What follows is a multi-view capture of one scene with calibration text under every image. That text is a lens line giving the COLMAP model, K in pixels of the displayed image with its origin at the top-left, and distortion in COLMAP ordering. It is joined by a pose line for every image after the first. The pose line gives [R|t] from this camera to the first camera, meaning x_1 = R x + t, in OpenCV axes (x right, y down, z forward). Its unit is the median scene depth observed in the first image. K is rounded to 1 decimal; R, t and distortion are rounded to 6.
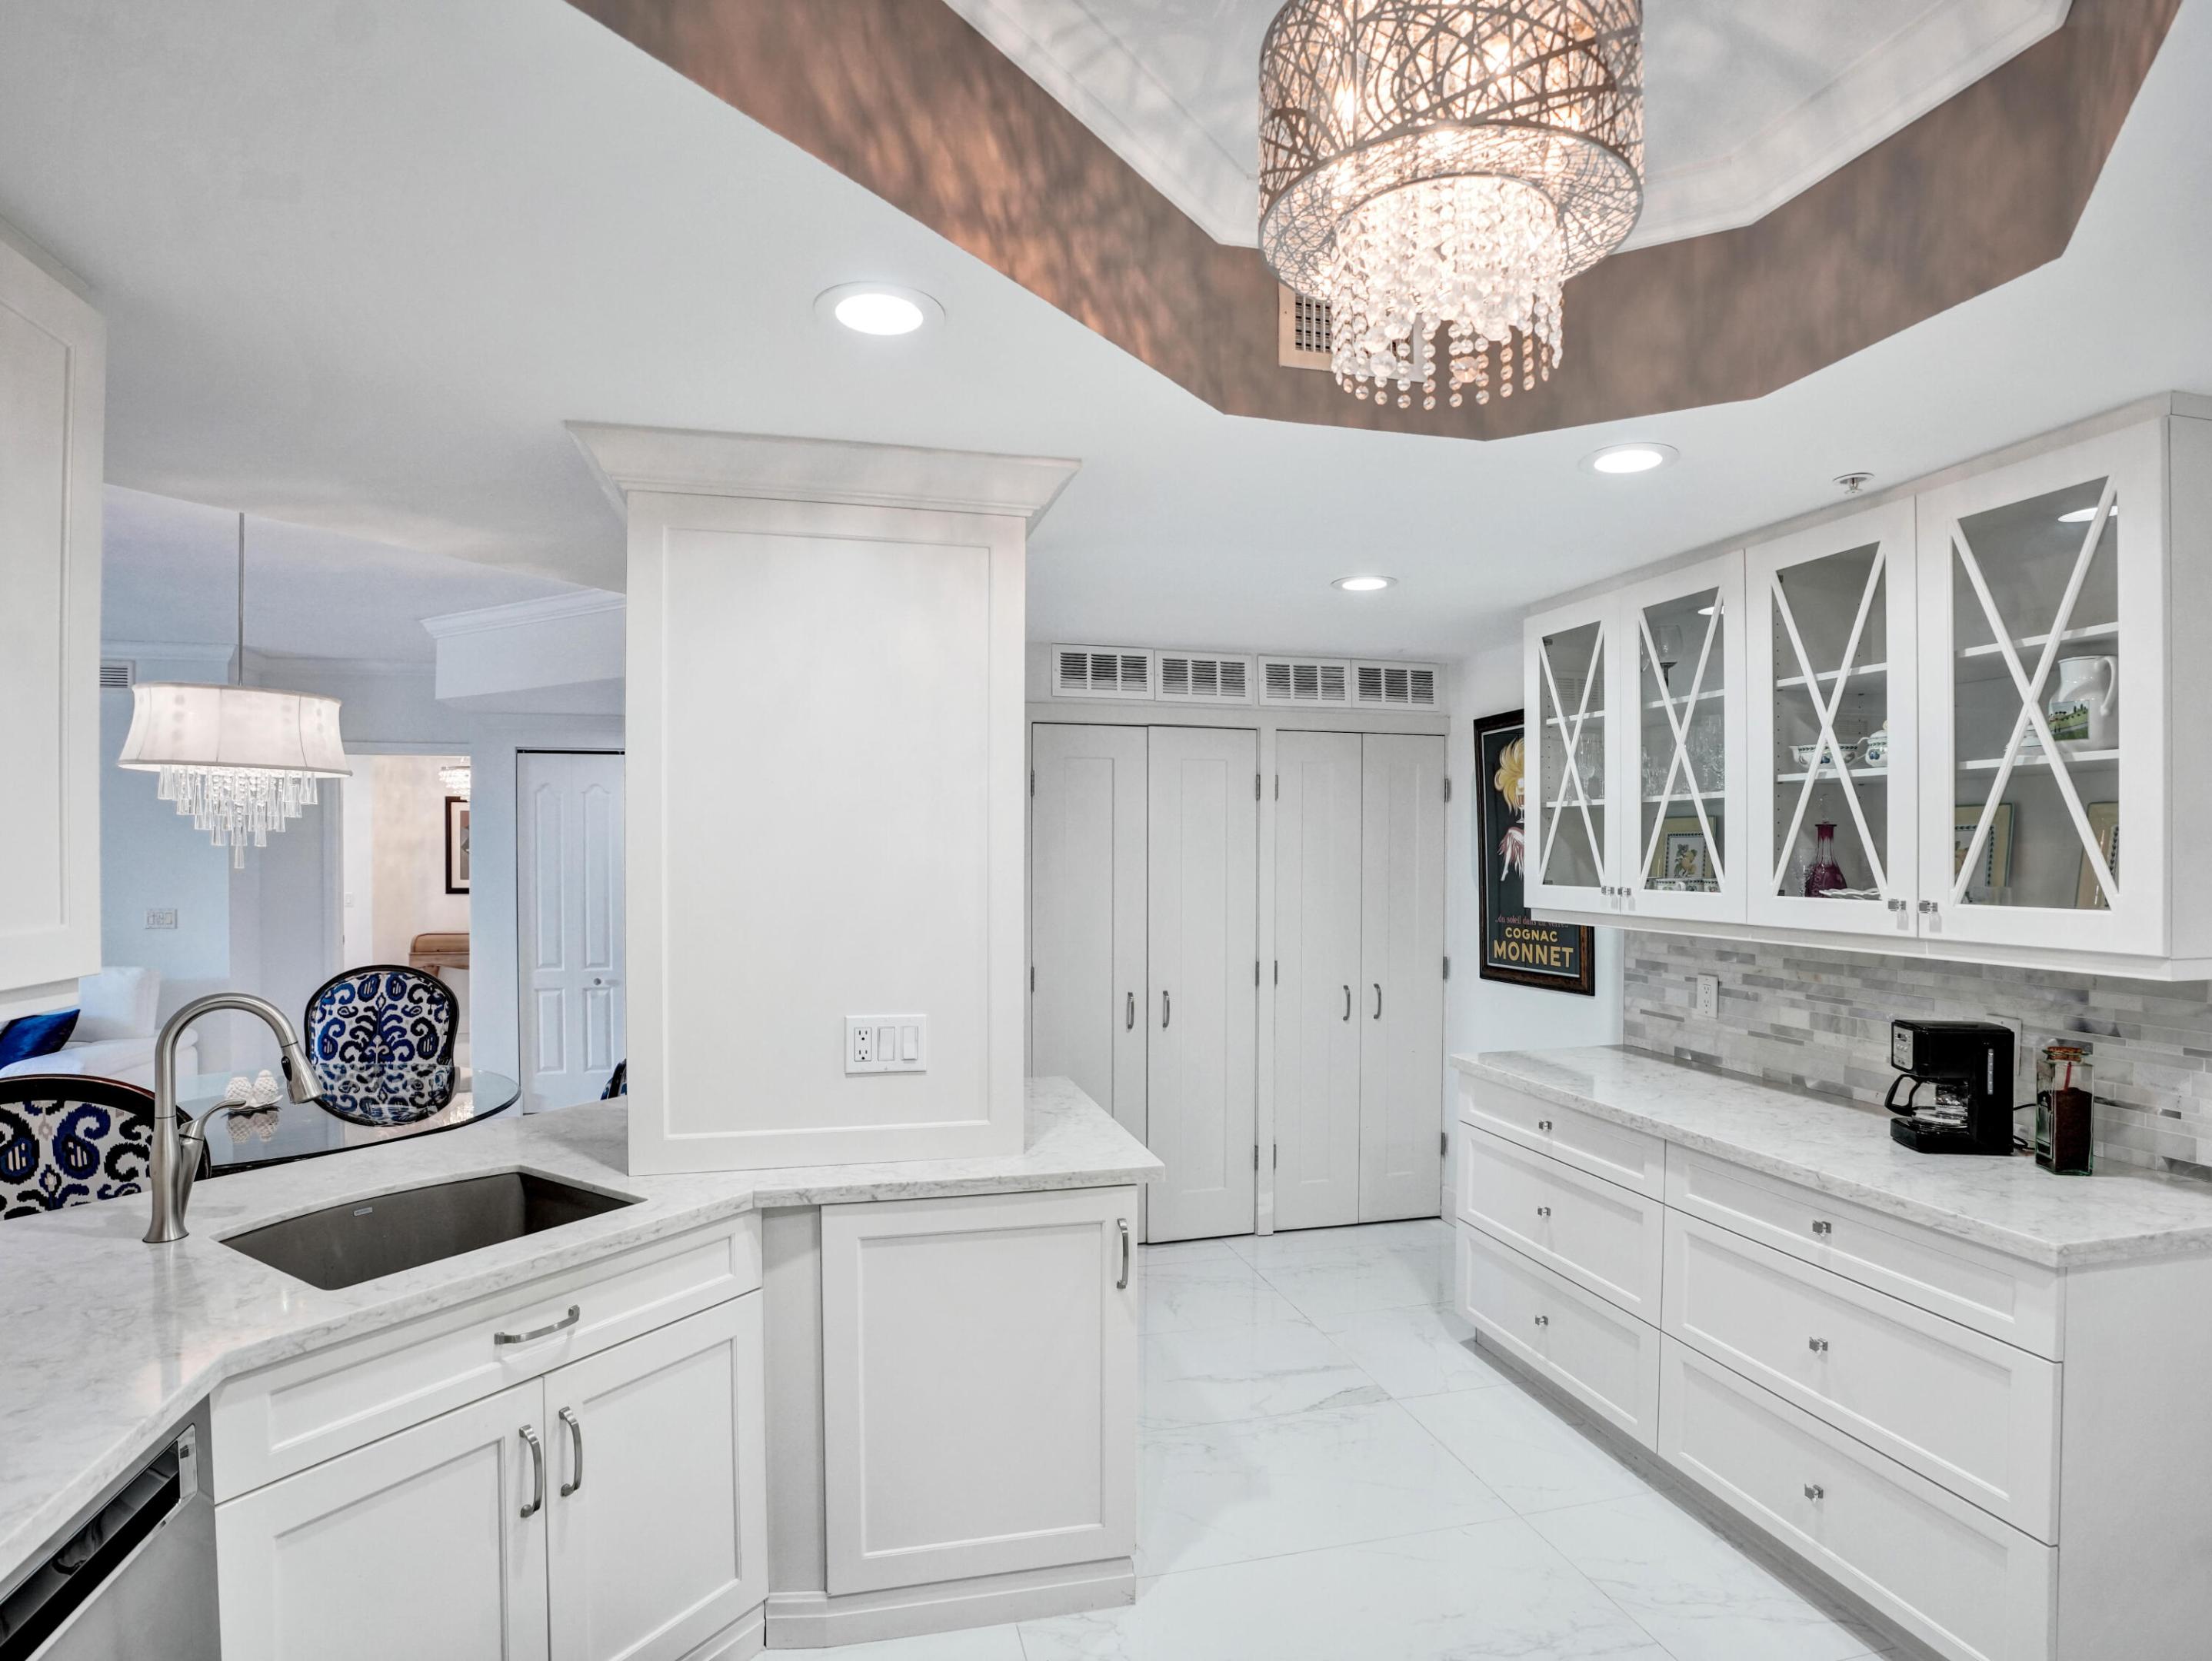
lens RADIAL K [[1172.6, 0, 1090.8], [0, 1172.6, 843.9], [0, 0, 1]] dist [-0.027661, -0.000339]
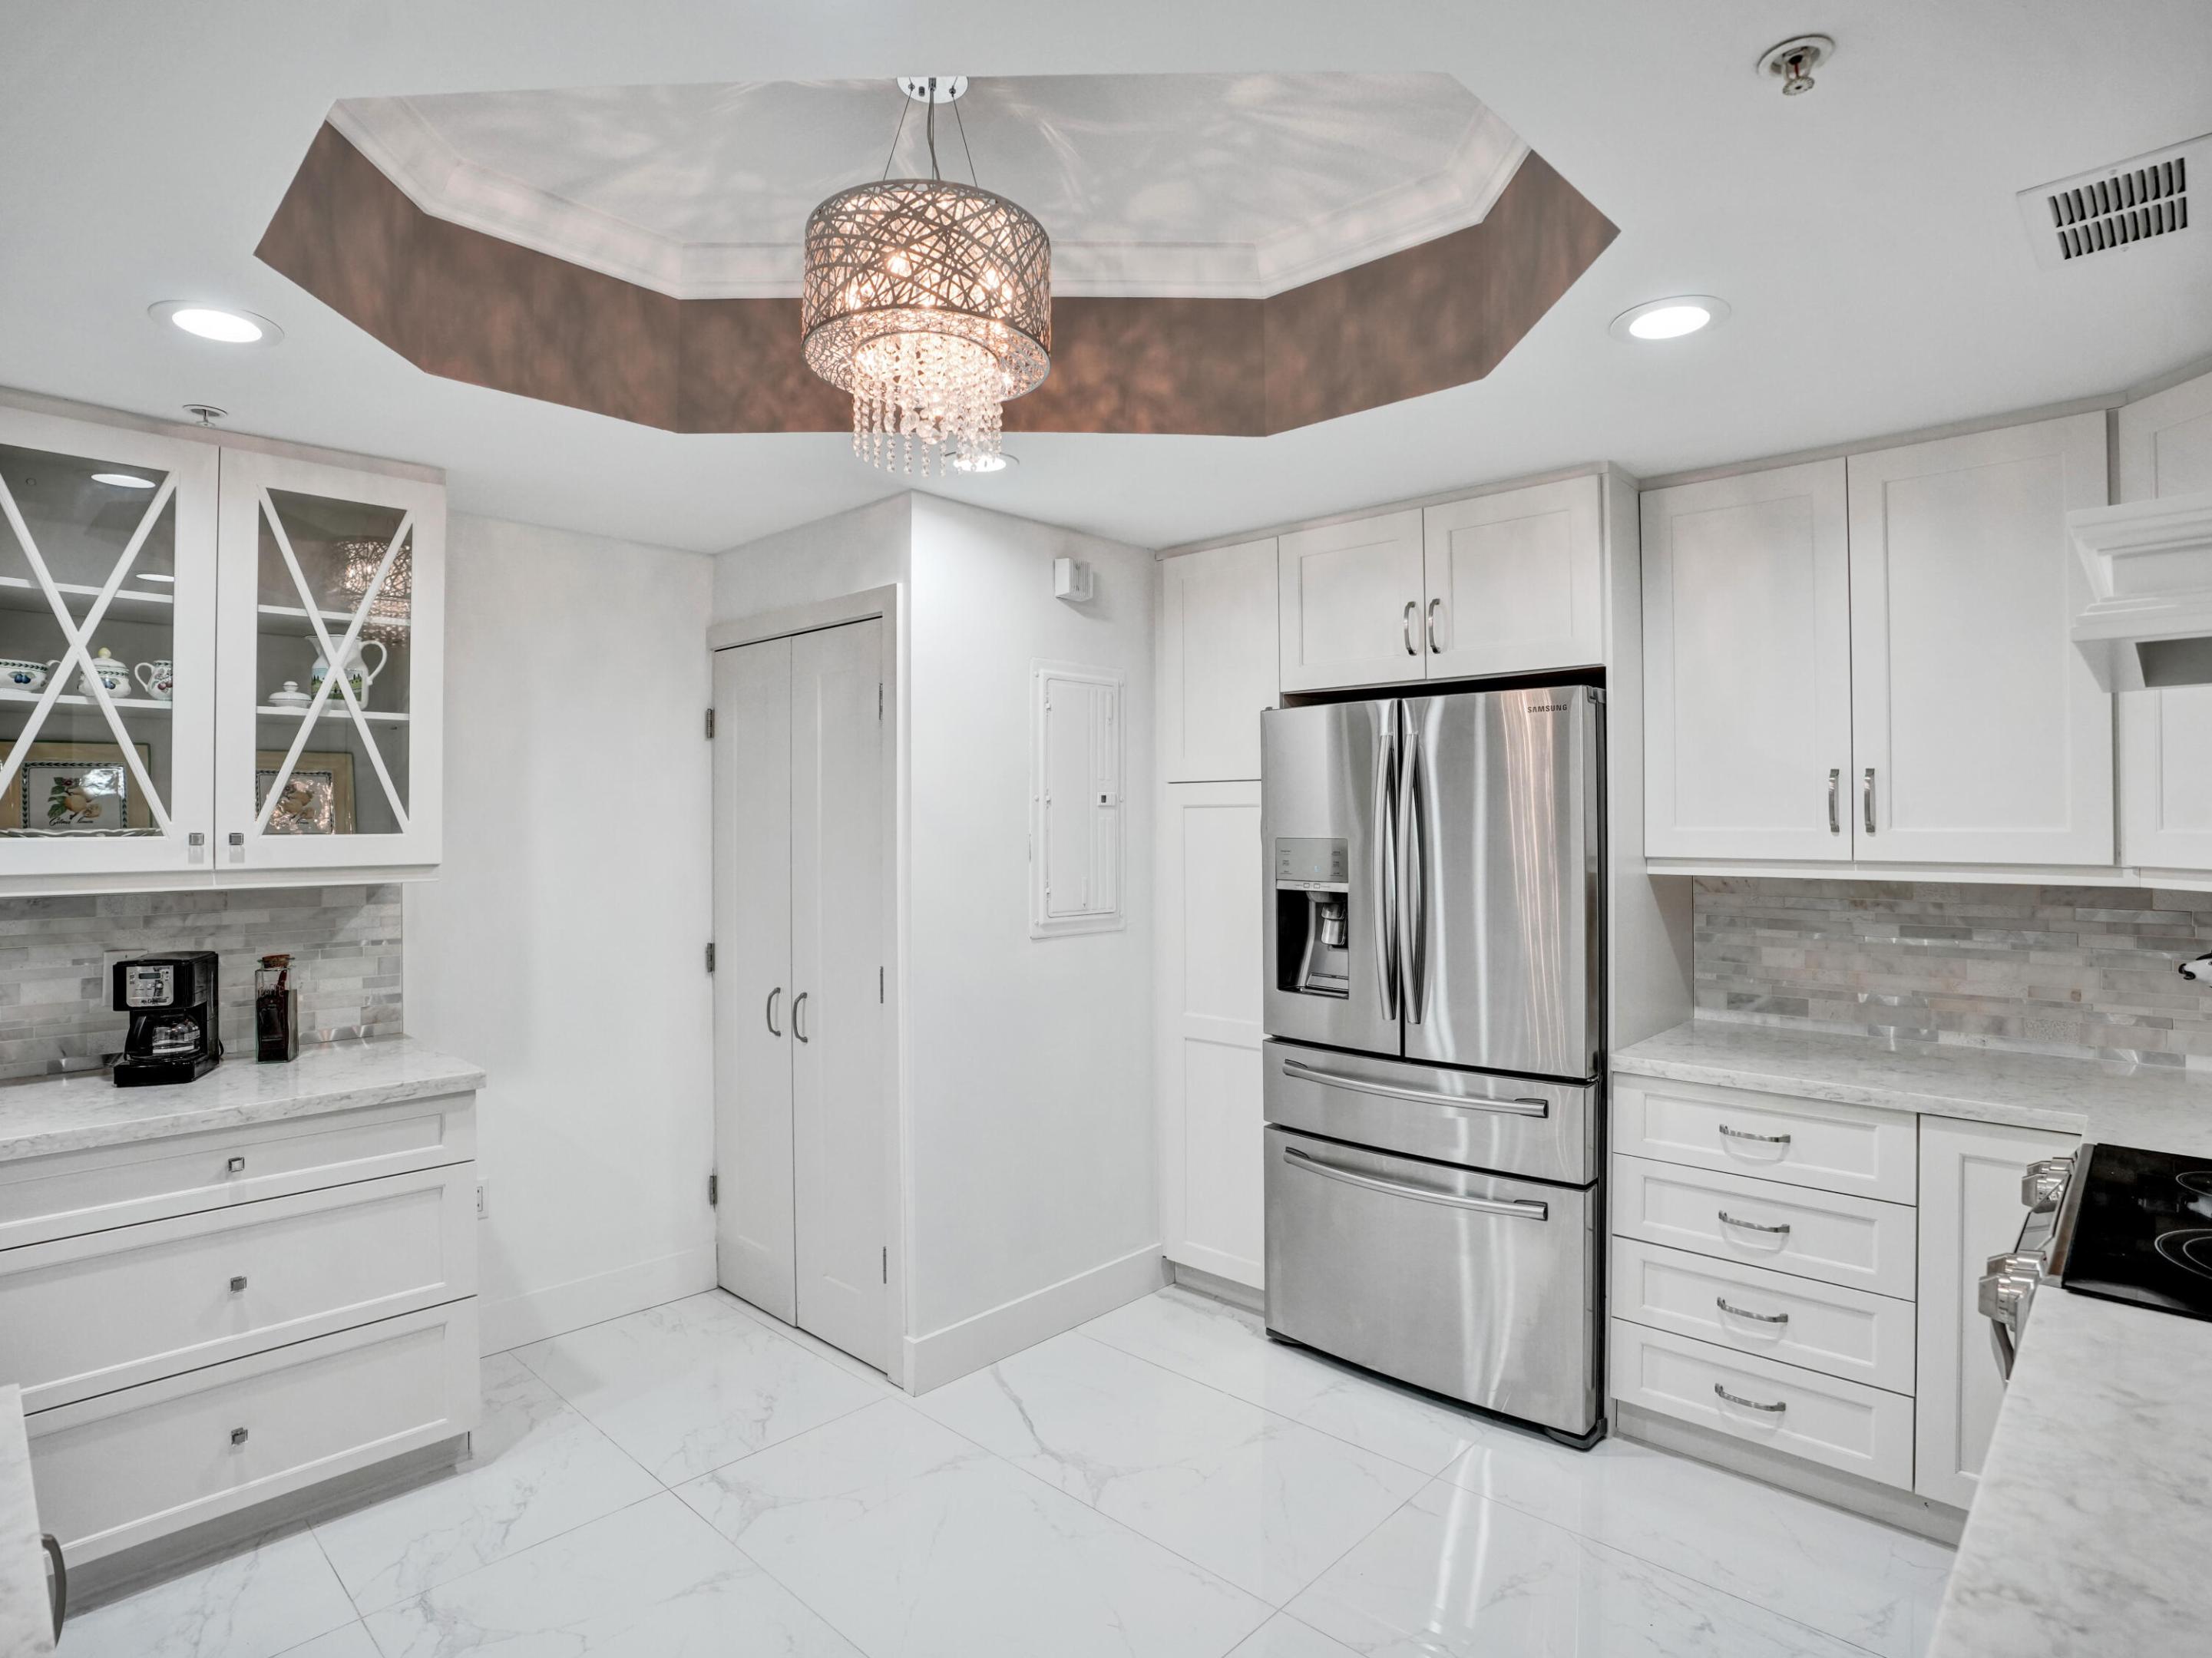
lens RADIAL K [[1172.5, 0, 1095.3], [0, 1172.5, 820.2], [0, 0, 1]] dist [-0.027661, -0.000339]
pose [[-0.553389, 0.006560, 0.832897, -0.603347], [0.004758, 0.999978, -0.004715, 0.046144], [-0.832909, 0.001354, -0.553408, 0.937607]]
